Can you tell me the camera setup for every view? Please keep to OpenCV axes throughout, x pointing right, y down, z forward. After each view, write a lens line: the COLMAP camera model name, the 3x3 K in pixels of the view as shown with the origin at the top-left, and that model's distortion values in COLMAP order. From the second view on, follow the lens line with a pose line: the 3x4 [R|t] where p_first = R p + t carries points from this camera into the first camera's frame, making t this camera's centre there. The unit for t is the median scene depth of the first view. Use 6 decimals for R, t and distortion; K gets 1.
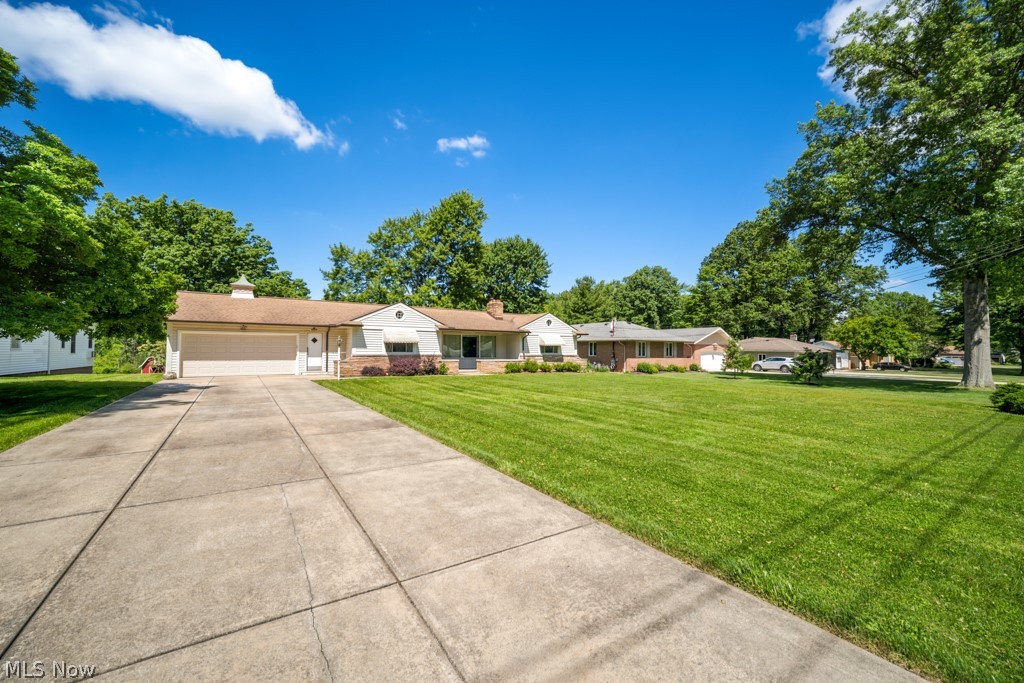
lens RADIAL K [[399.4, 0, 512.0], [0, 399.4, 341.5], [0, 0, 1]] dist [0.000977, 0.000025]
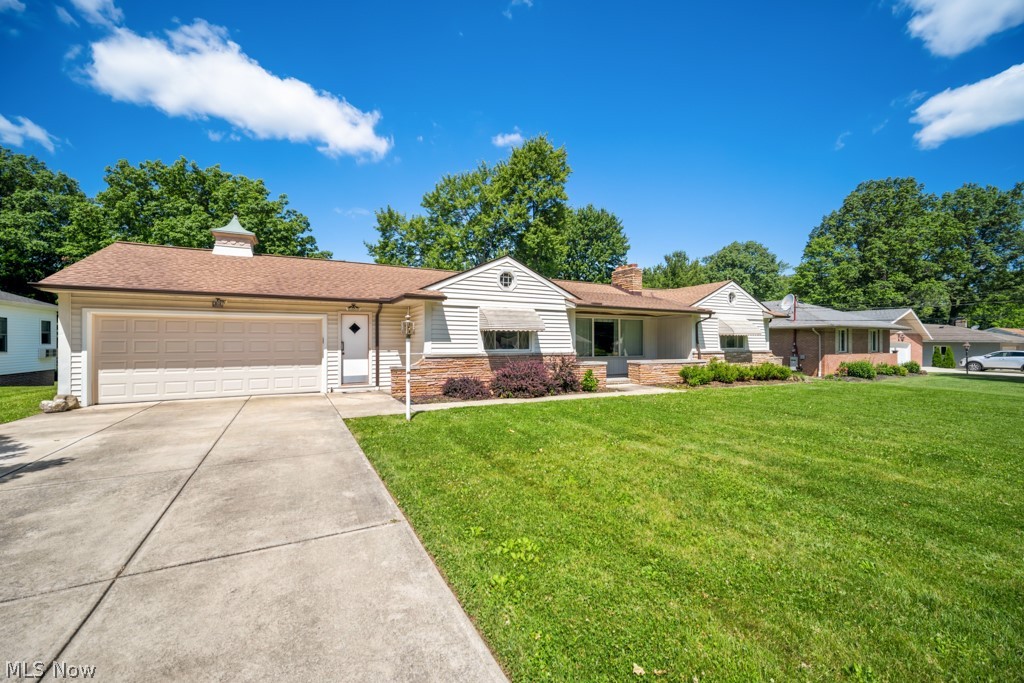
lens RADIAL K [[399.4, 0, 512.0], [0, 399.4, 341.5], [0, 0, 1]] dist [0.000977, 0.000025]
pose [[0.995208, -0.006372, -0.097571, -0.120101], [0.008321, 0.999774, 0.019588, 0.003286], [0.097424, -0.020306, 0.995036, 0.252412]]
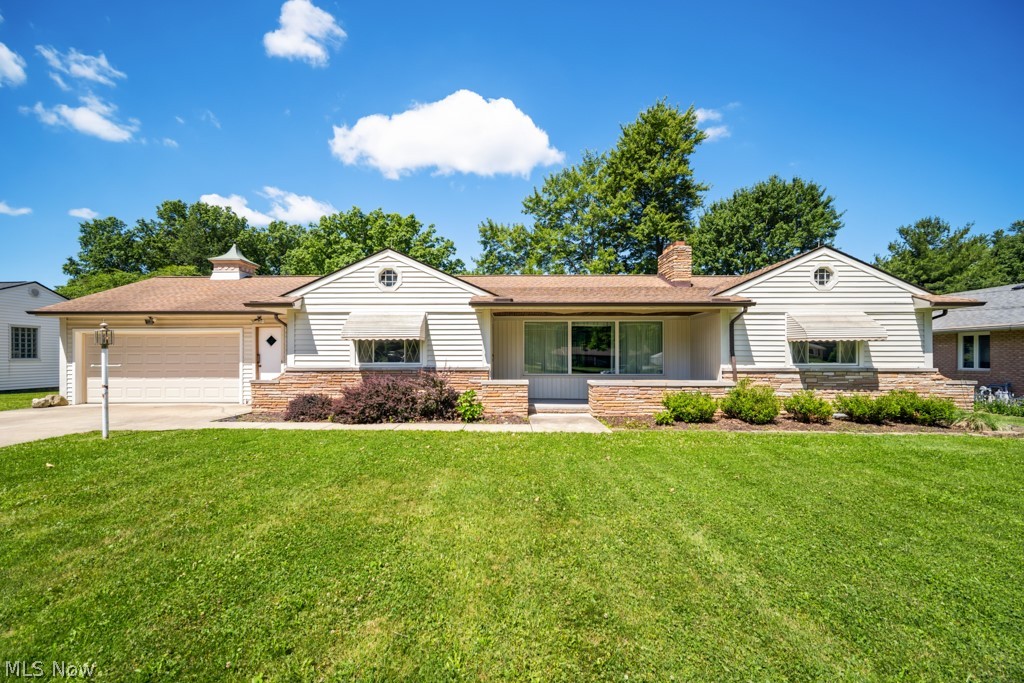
lens RADIAL K [[409.8, 0, 512.0], [0, 409.8, 356.6], [0, 0, 1]] dist [-0.001523, -0.000066]
pose [[0.832180, -0.008641, -0.554438, 0.043838], [0.018736, 0.999746, 0.012541, 0.009255], [0.554189, -0.020825, 0.832131, 0.377462]]
